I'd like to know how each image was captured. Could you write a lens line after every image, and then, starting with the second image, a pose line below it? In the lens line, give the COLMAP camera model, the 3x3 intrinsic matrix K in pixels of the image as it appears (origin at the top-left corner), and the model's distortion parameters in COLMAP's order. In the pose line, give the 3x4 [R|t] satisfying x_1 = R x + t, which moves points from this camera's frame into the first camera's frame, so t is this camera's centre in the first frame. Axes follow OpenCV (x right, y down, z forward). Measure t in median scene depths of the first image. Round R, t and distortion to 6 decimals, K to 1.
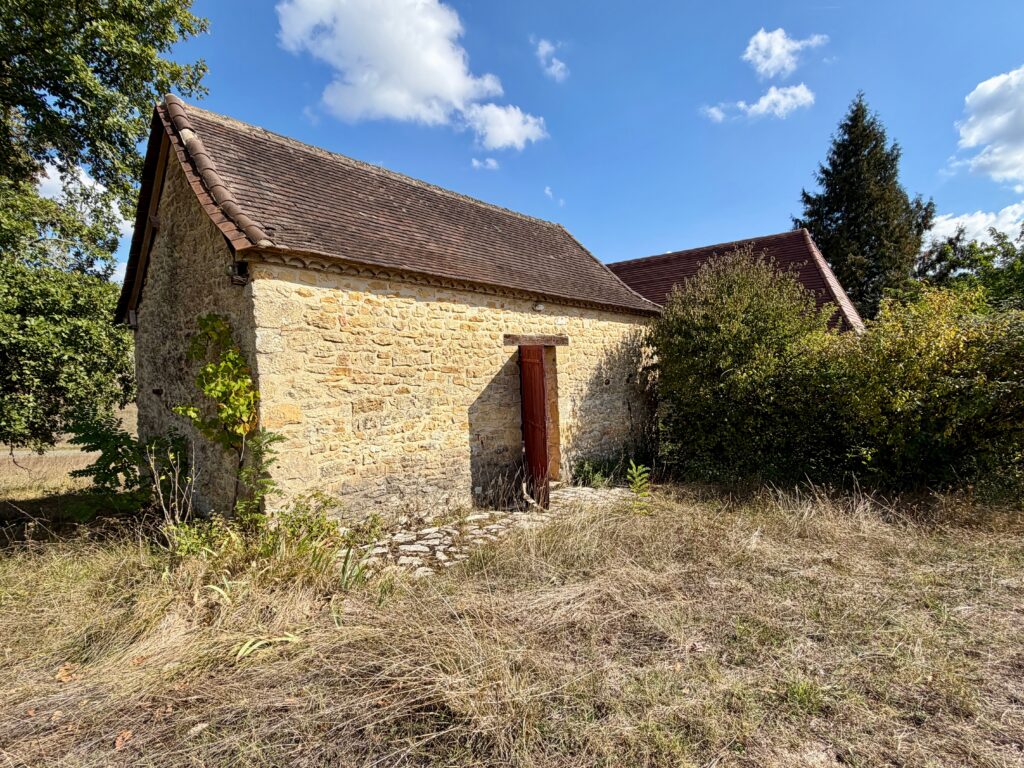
lens RADIAL K [[507.8, 0, 507.5], [0, 507.8, 380.2], [0, 0, 1]] dist [0.004739, 0.000489]
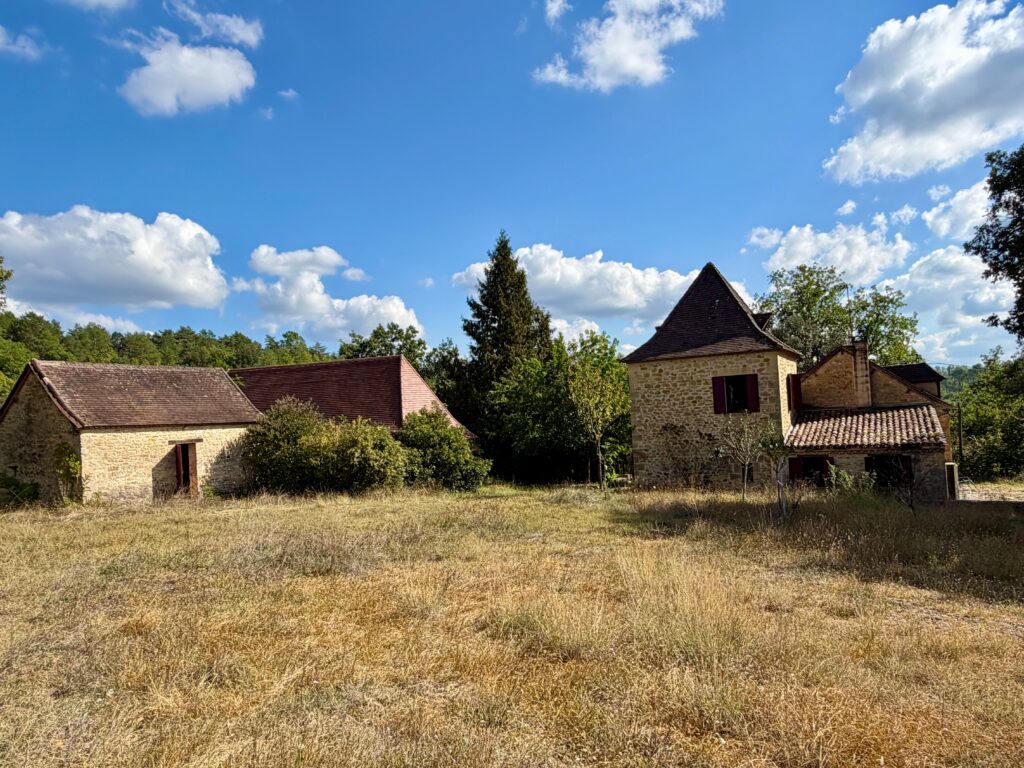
lens RADIAL K [[716.1, 0, 510.3], [0, 716.1, 384.5], [0, 0, 1]] dist [-0.002554, -0.002291]
pose [[0.957387, -0.003108, 0.288793, 0.658238], [0.025937, 0.996827, -0.075256, -0.059445], [-0.287643, 0.079539, 0.954429, -3.269355]]
